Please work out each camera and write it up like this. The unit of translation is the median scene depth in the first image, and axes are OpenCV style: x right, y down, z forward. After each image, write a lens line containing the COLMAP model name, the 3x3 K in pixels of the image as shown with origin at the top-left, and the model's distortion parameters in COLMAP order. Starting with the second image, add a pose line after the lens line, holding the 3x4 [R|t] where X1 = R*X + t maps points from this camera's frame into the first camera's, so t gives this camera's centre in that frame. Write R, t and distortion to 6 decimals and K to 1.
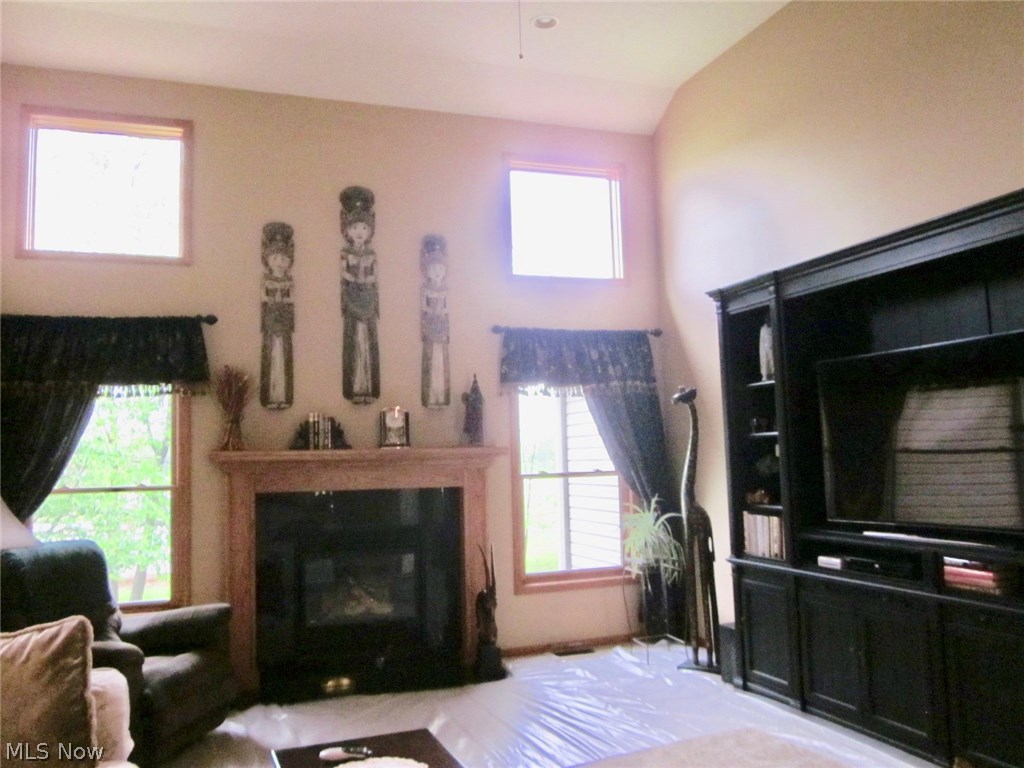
lens RADIAL K [[849.8, 0, 512.0], [0, 849.8, 384.0], [0, 0, 1]] dist [-0.039053, 0.003897]
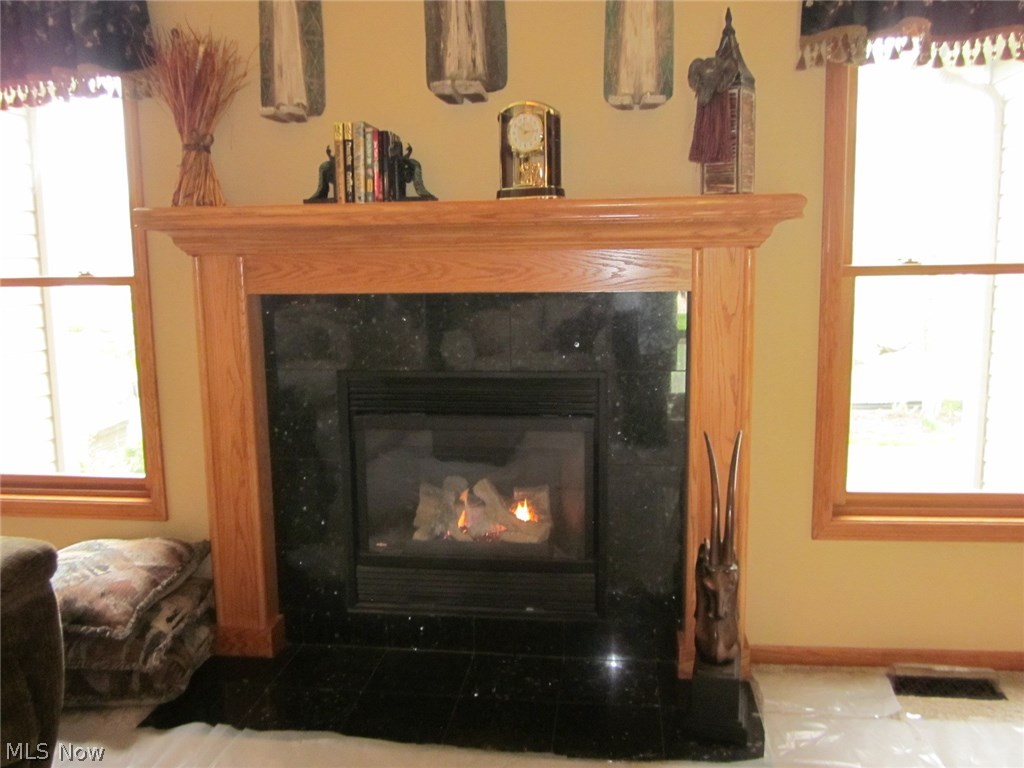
lens RADIAL K [[849.8, 0, 512.0], [0, 849.8, 384.0], [0, 0, 1]] dist [-0.039053, 0.003897]
pose [[0.889394, 0.078154, -0.450411, 0.059184], [0.029701, 0.973317, 0.227535, 0.067956], [0.456176, -0.215746, 0.863341, 0.592465]]
